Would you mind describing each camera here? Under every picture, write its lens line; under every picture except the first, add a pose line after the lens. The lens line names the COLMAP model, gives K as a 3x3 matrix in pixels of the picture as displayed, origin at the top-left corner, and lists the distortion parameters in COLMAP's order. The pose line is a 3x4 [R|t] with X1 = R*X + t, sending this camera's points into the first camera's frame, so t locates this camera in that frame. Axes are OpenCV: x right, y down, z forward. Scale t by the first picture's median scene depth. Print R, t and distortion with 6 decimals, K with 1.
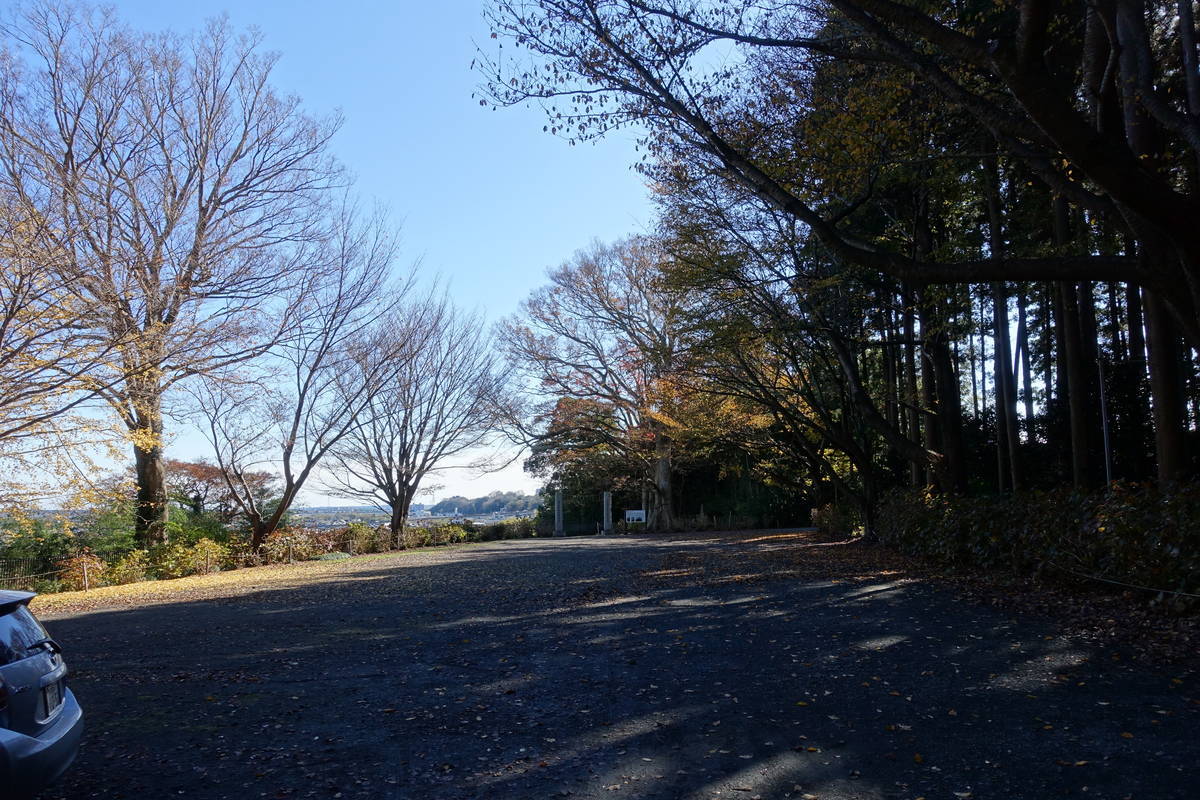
lens RADIAL K [[814.5, 0, 600.0], [0, 814.5, 400.0], [0, 0, 1]] dist [-0.001777, -0.005186]
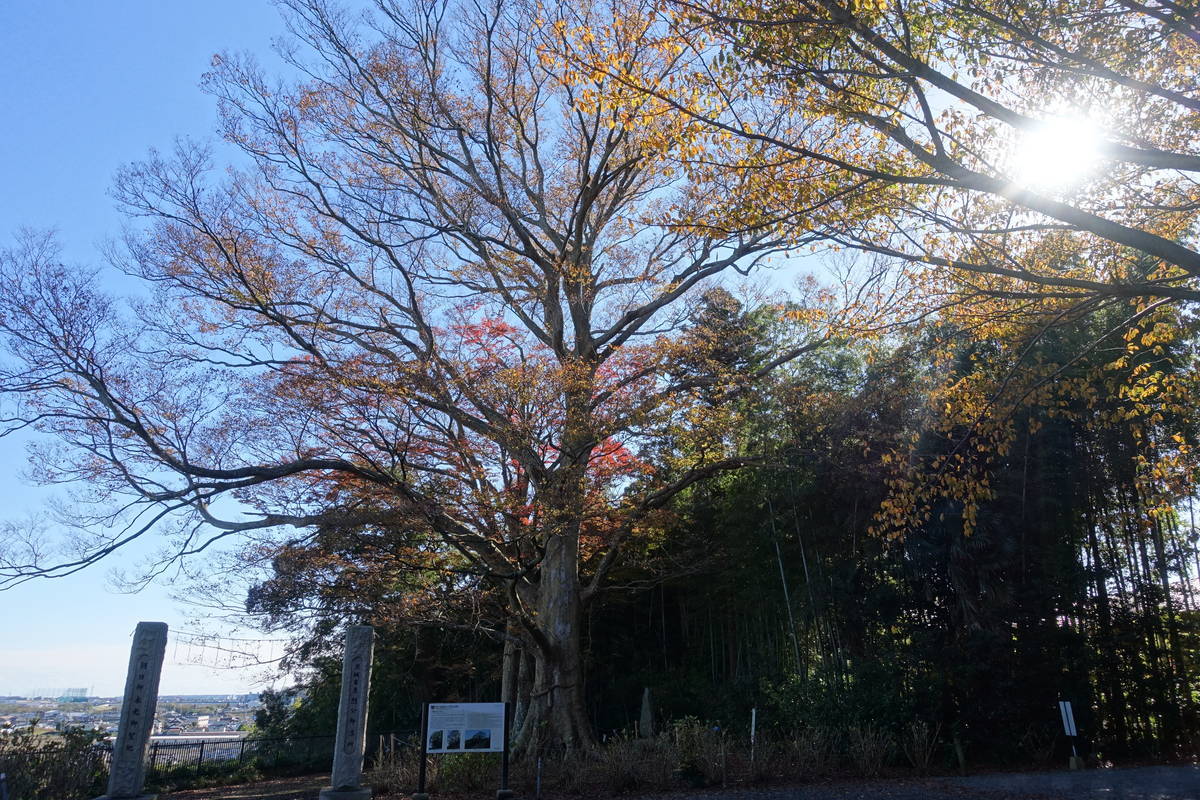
lens RADIAL K [[814.5, 0, 600.0], [0, 814.5, 400.0], [0, 0, 1]] dist [-0.001777, -0.005186]
pose [[0.988177, 0.056249, 0.142623, 0.035905], [-0.023499, 0.974843, -0.221650, 0.081734], [-0.151503, 0.215678, 0.964640, 0.602910]]
